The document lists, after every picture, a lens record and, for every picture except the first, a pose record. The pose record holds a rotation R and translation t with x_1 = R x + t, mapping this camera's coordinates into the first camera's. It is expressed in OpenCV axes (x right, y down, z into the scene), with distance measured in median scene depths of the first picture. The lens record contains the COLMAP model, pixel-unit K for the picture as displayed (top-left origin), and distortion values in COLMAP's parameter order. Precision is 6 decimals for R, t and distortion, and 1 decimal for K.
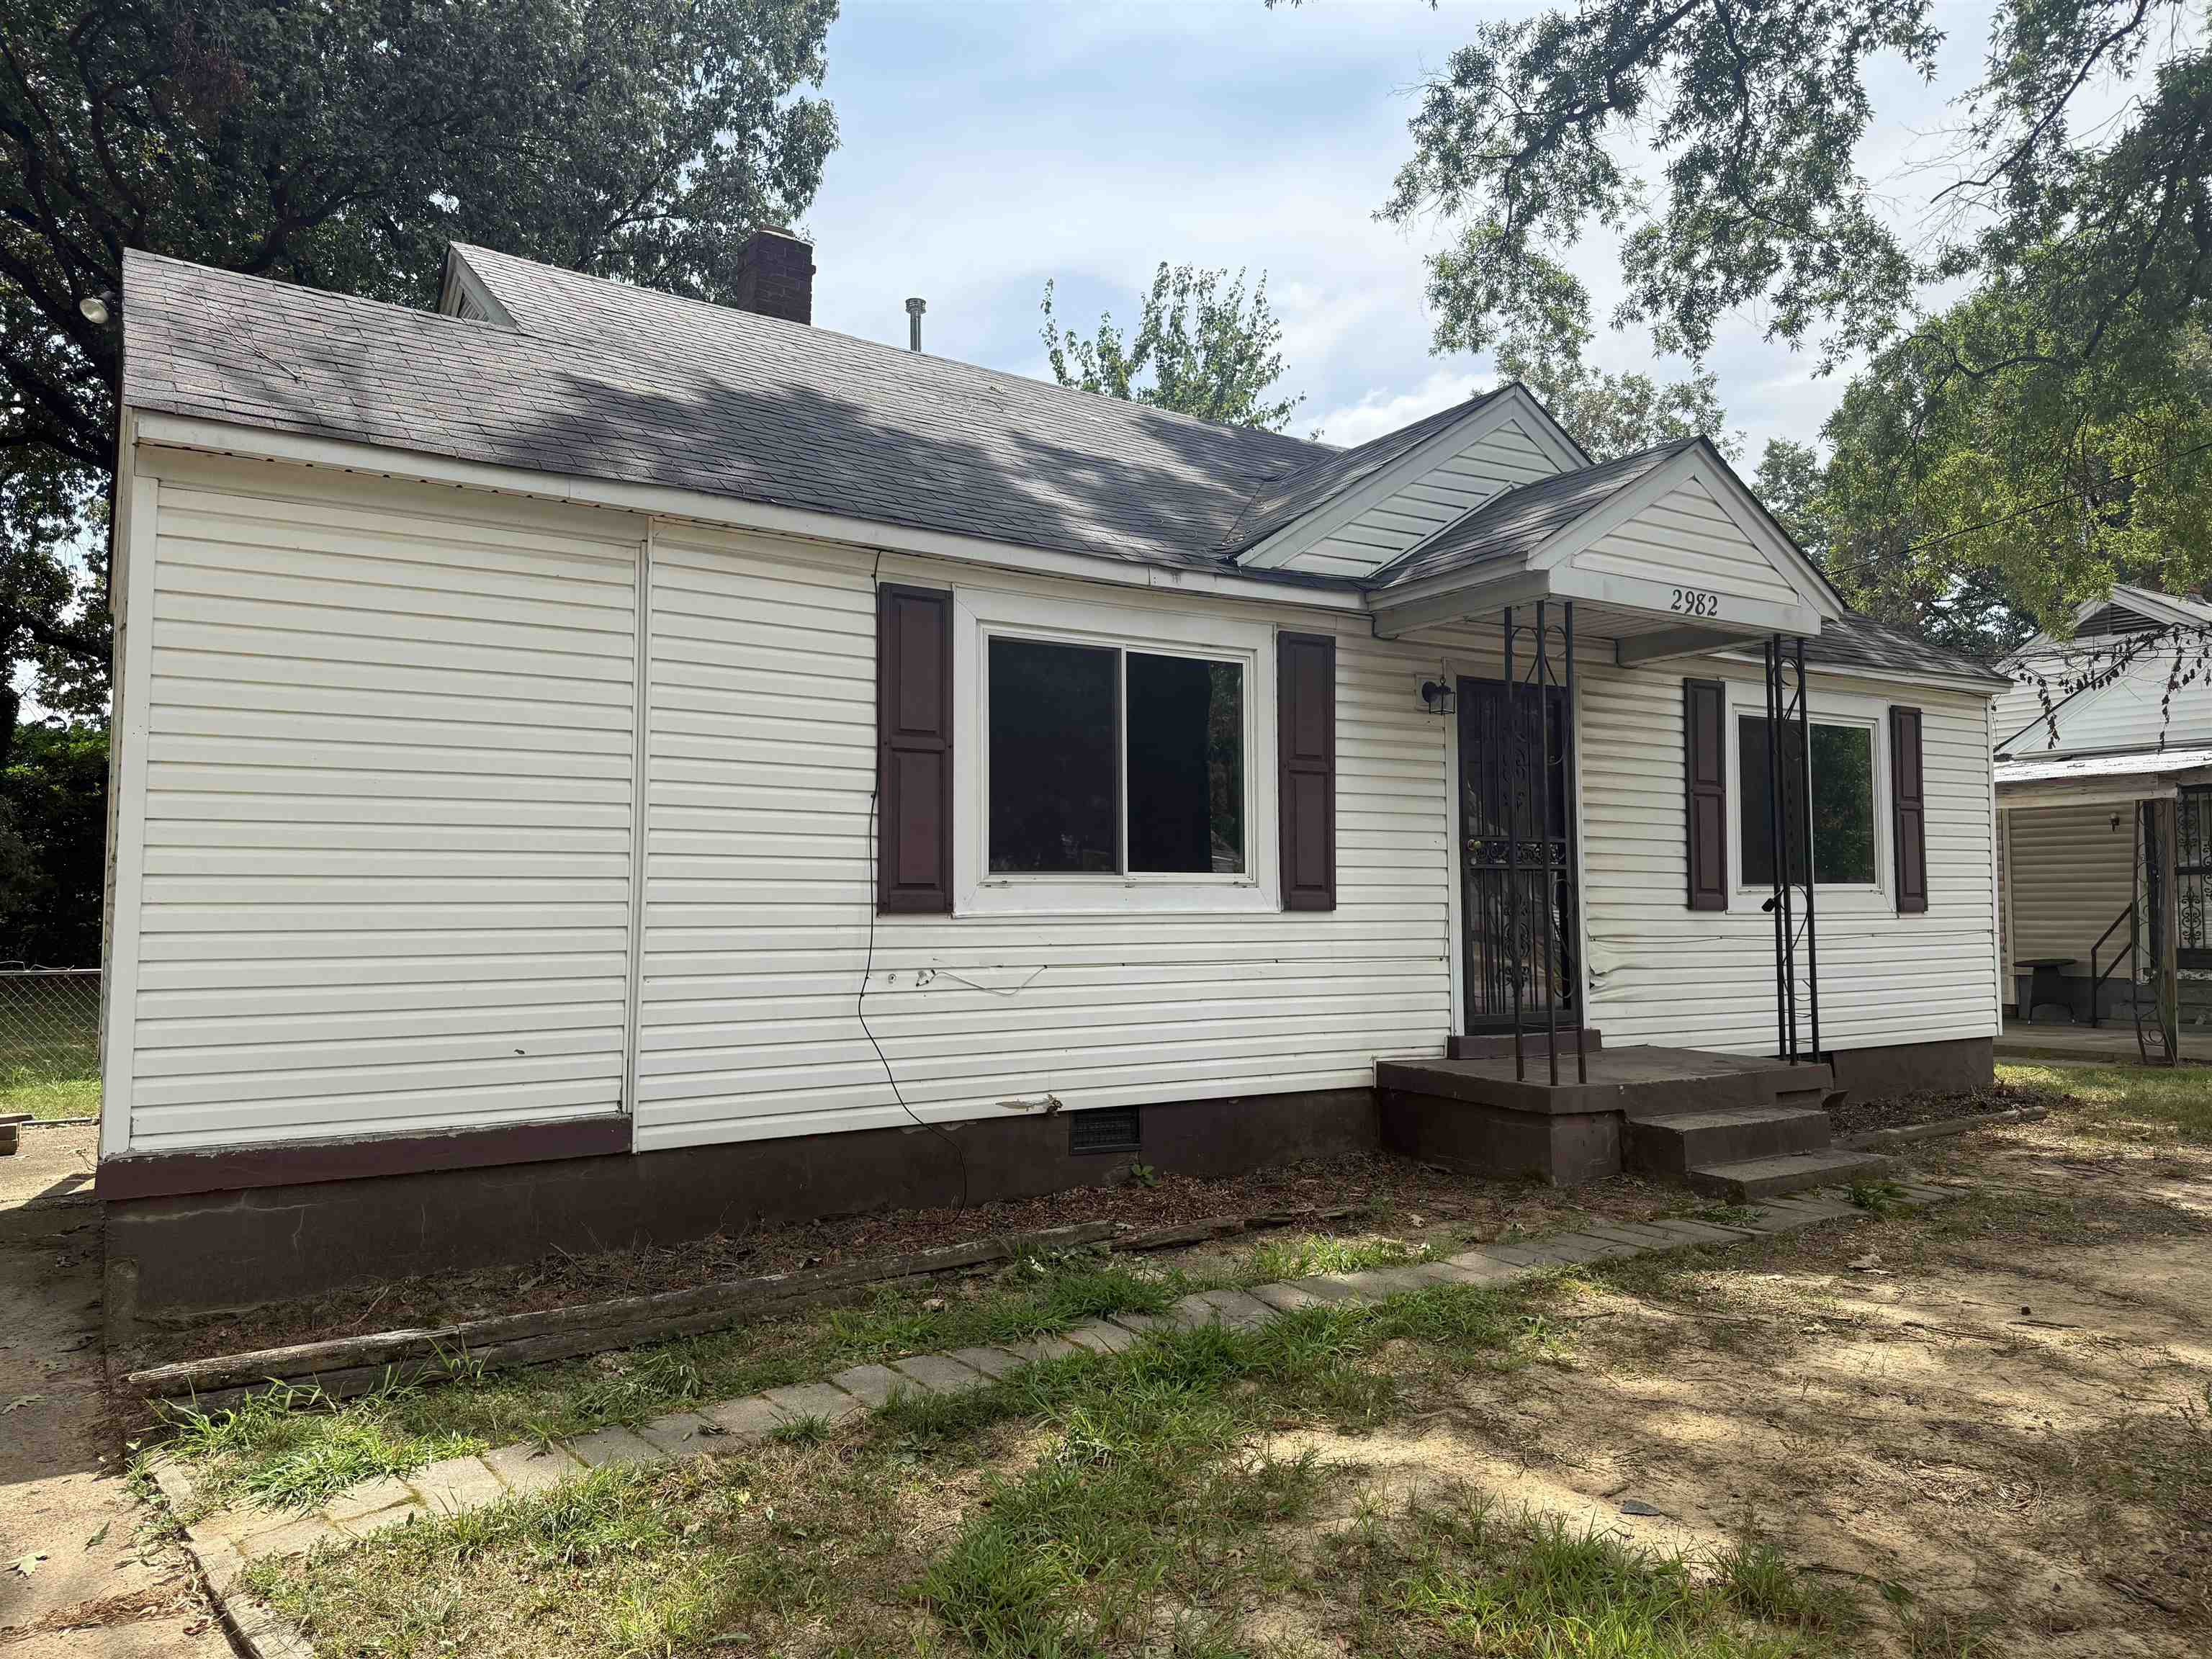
lens RADIAL K [[1501.2, 0, 1106.0], [0, 1501.2, 829.5], [0, 0, 1]] dist [0.147137, -0.198627]
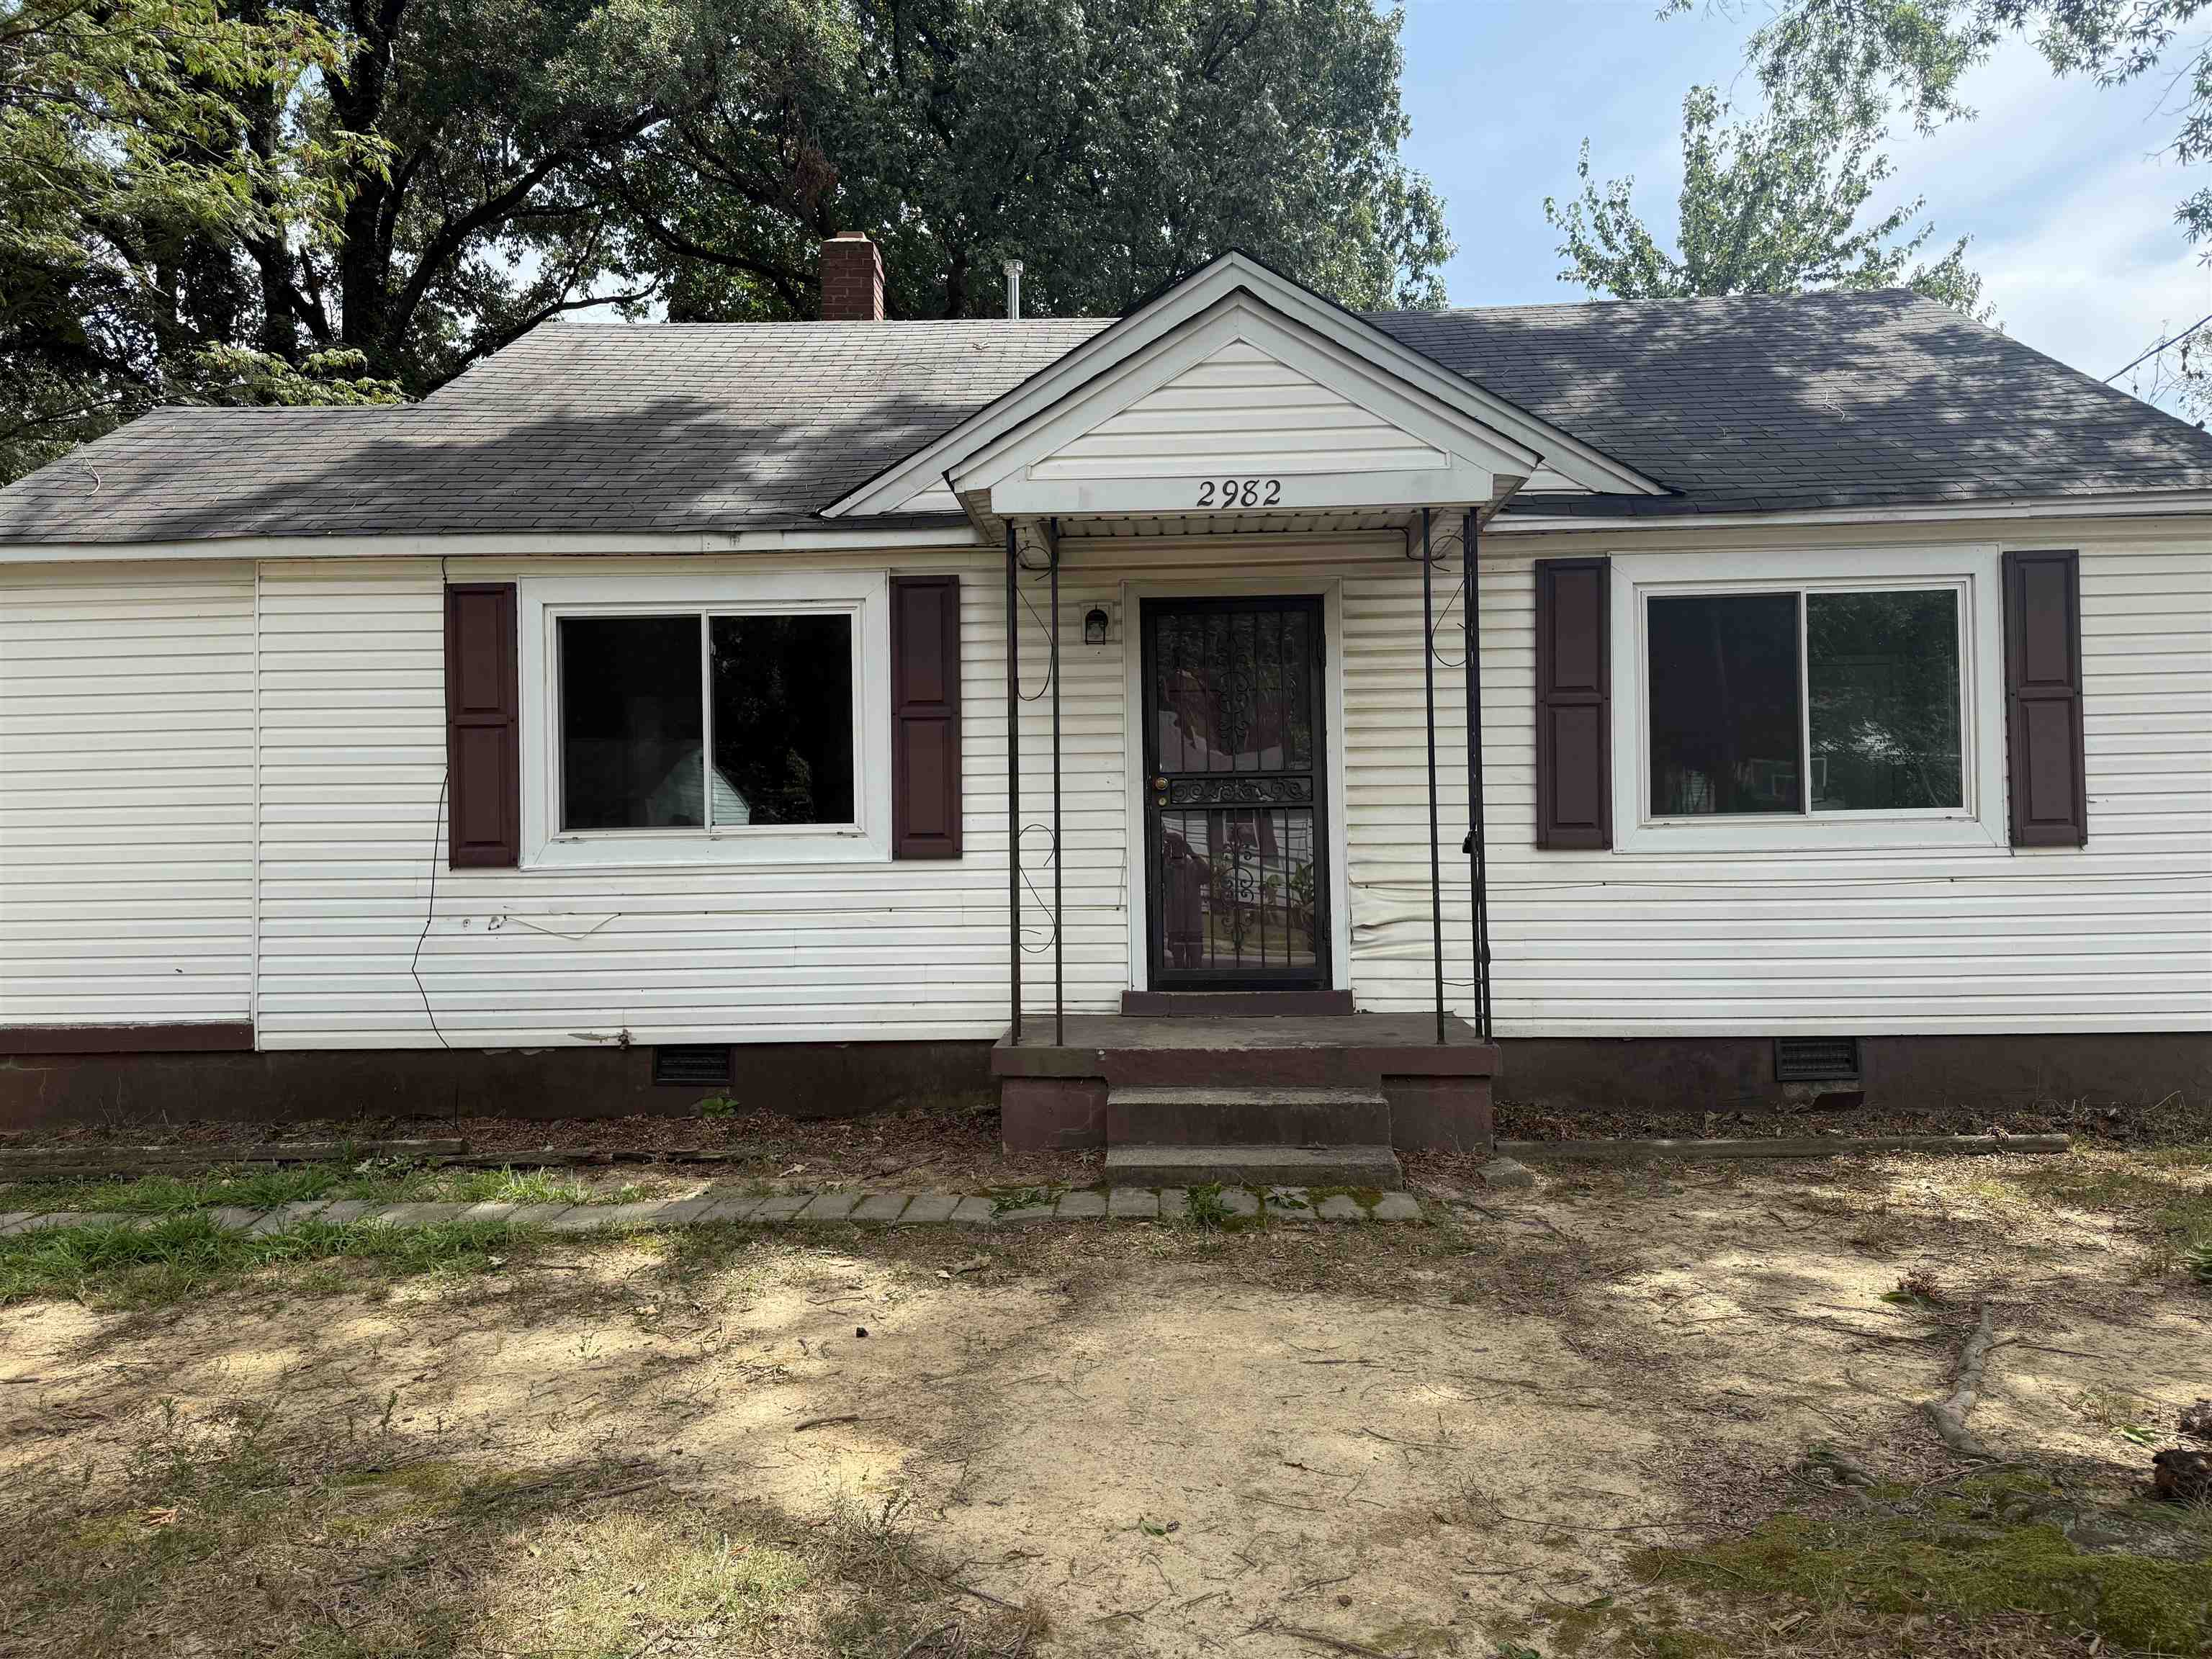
lens RADIAL K [[1501.2, 0, 1106.0], [0, 1501.2, 829.5], [0, 0, 1]] dist [0.147137, -0.198627]
pose [[0.822455, -0.016926, -0.568579, 0.898386], [0.042290, 0.998610, 0.031445, 0.009738], [0.567256, -0.049907, 0.822028, 0.293543]]
